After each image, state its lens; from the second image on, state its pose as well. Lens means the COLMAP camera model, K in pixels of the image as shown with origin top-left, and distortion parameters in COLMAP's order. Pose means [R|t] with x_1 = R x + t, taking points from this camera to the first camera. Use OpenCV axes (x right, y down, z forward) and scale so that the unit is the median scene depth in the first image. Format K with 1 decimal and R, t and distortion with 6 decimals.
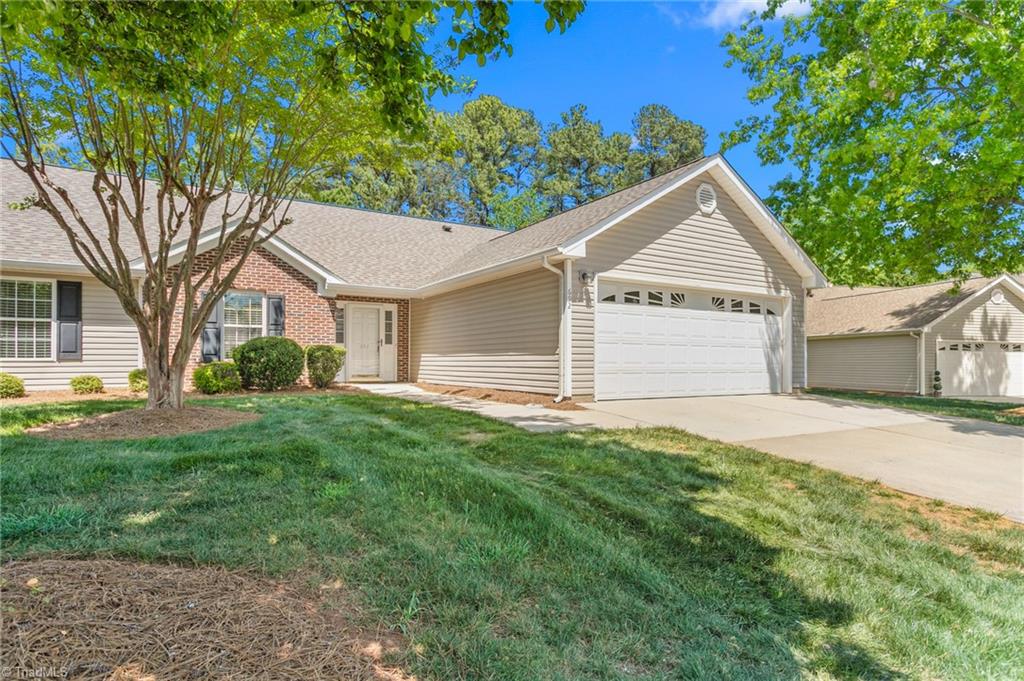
lens RADIAL K [[529.3, 0, 505.9], [0, 529.3, 354.5], [0, 0, 1]] dist [-0.020044, 0.001103]
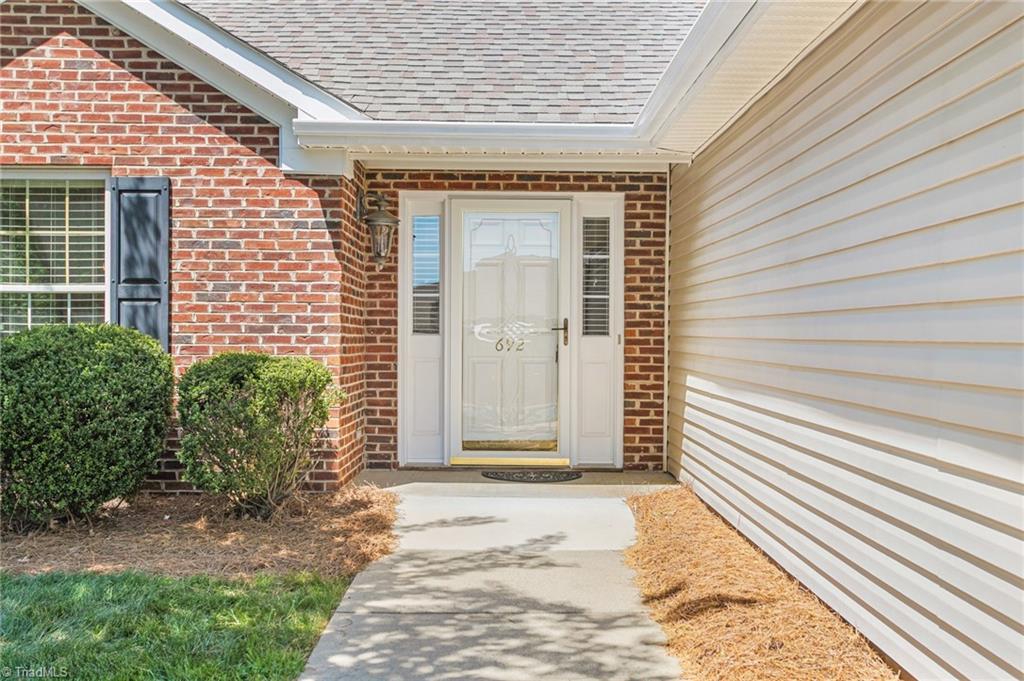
lens RADIAL K [[1140.2, 0, 510.0], [0, 1140.2, 339.4], [0, 0, 1]] dist [0.006432, 0.000000]
pose [[0.870379, 0.004395, -0.492363, 0.050330], [0.002482, 0.999908, 0.013313, -0.032659], [0.492376, -0.012810, 0.870288, 0.559536]]
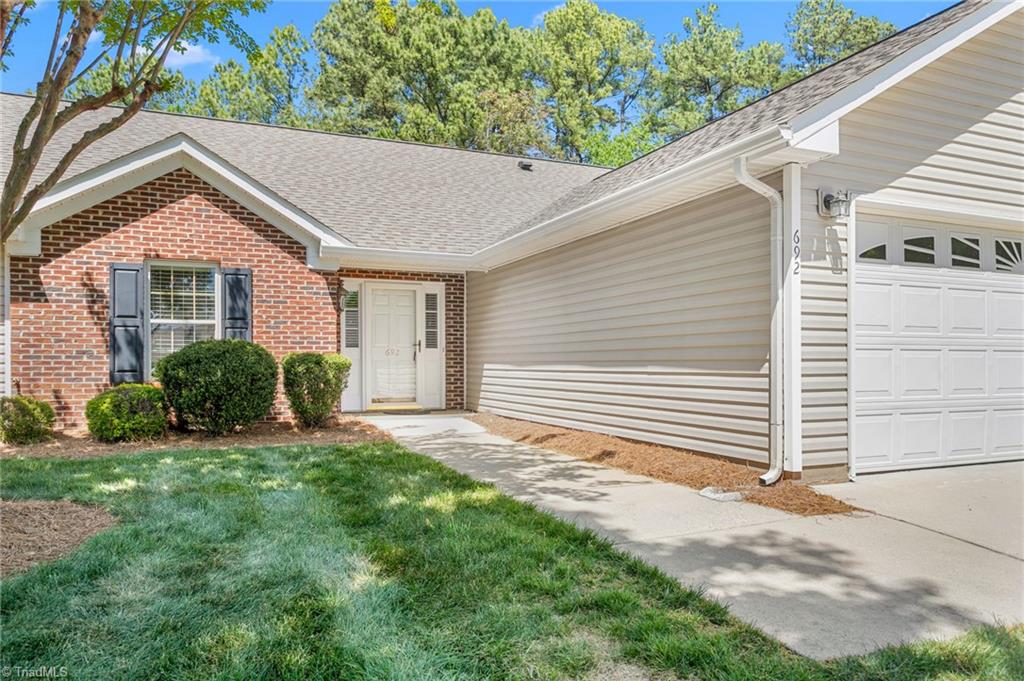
lens RADIAL K [[685.6, 0, 517.4], [0, 685.6, 361.6], [0, 0, 1]] dist [-0.008415, 0.002879]
pose [[0.992217, -0.005399, -0.124402, -0.030558], [0.006750, 0.999923, 0.010437, -0.014800], [0.124336, -0.011196, 0.992177, 0.282271]]
